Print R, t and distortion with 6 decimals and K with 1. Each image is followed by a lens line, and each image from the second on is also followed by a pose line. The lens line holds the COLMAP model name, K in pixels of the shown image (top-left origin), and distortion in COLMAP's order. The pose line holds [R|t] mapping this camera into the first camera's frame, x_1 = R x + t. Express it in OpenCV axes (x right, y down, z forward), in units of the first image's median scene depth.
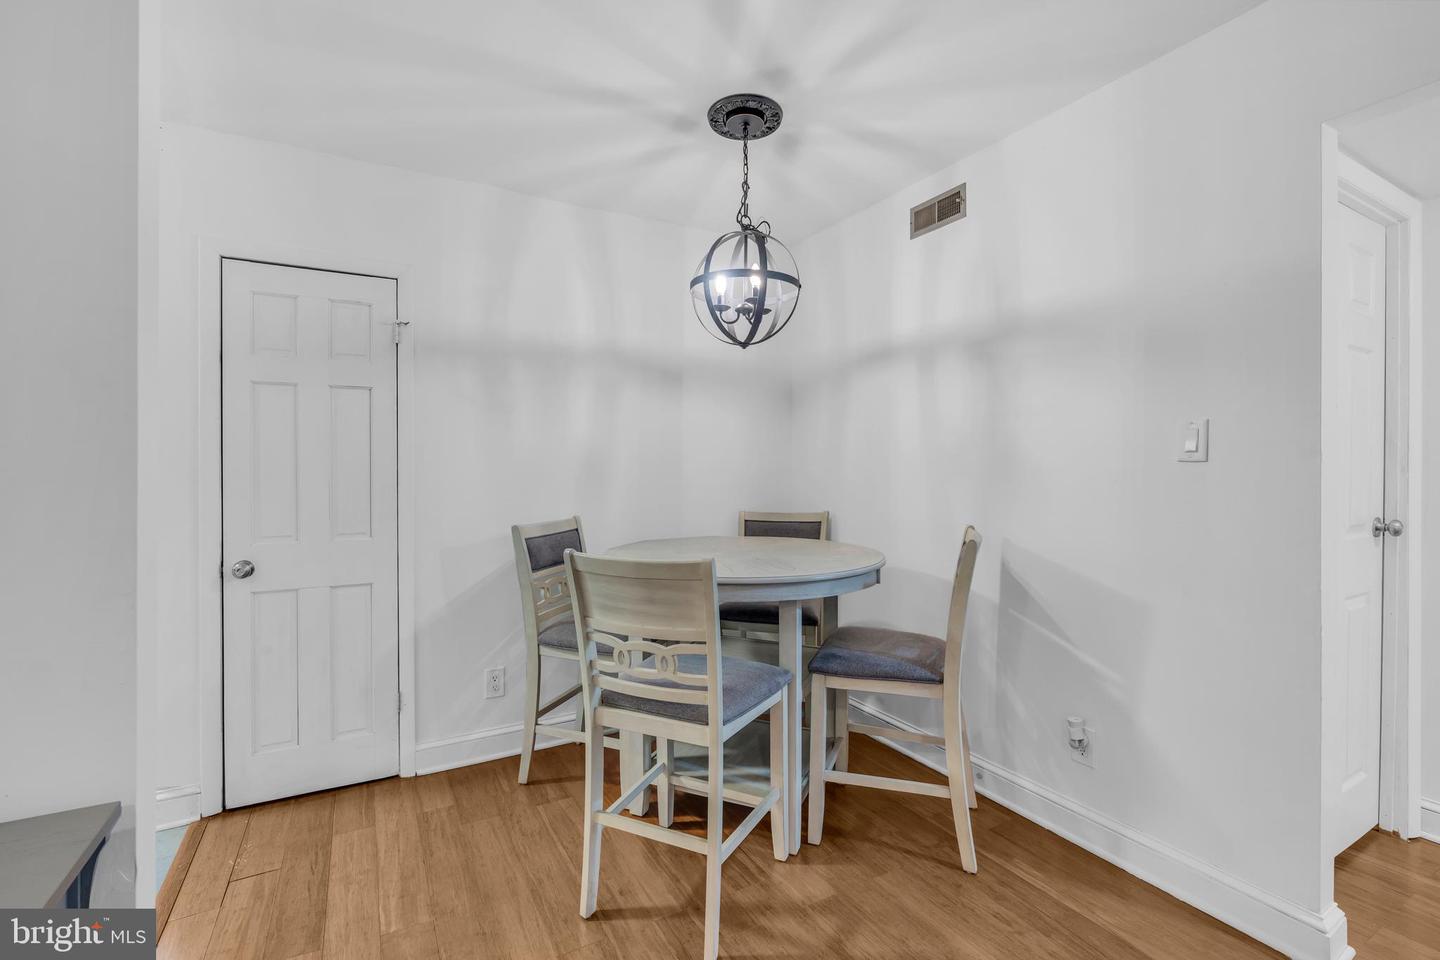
lens RADIAL K [[650.5, 0, 713.9], [0, 650.5, 468.2], [0, 0, 1]] dist [-0.003123, 0.004455]
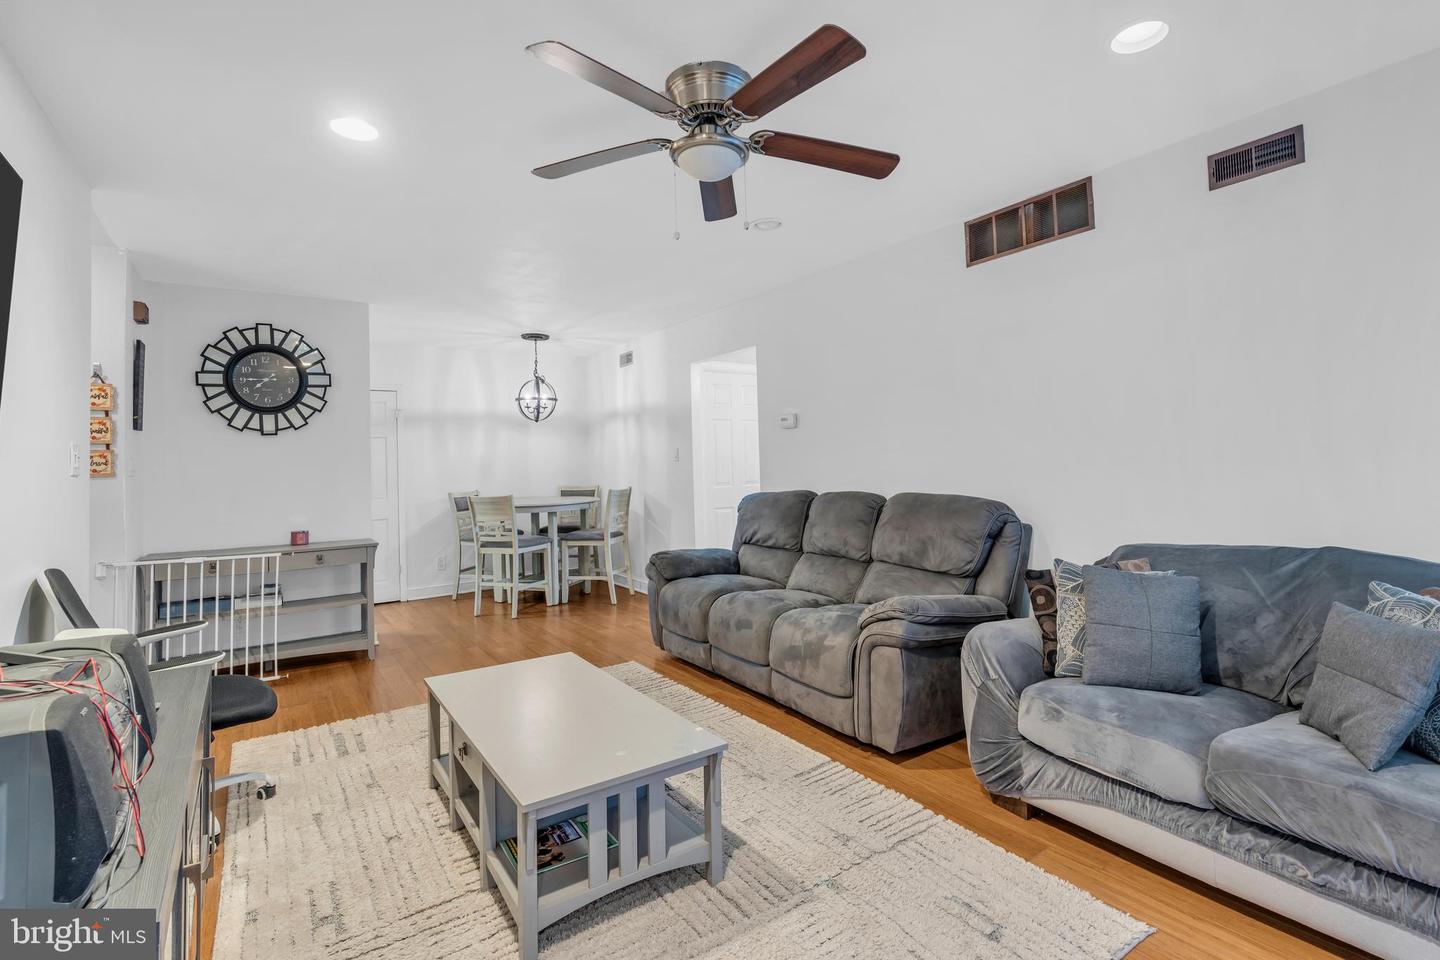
lens RADIAL K [[681.0, 0, 720.1], [0, 681.0, 448.6], [0, 0, 1]] dist [-0.000517, 0.005155]
pose [[0.995845, -0.021732, 0.088429, 0.461833], [0.024015, 0.999403, -0.024840, 0.012557], [-0.087836, 0.026860, 0.995773, -1.564067]]
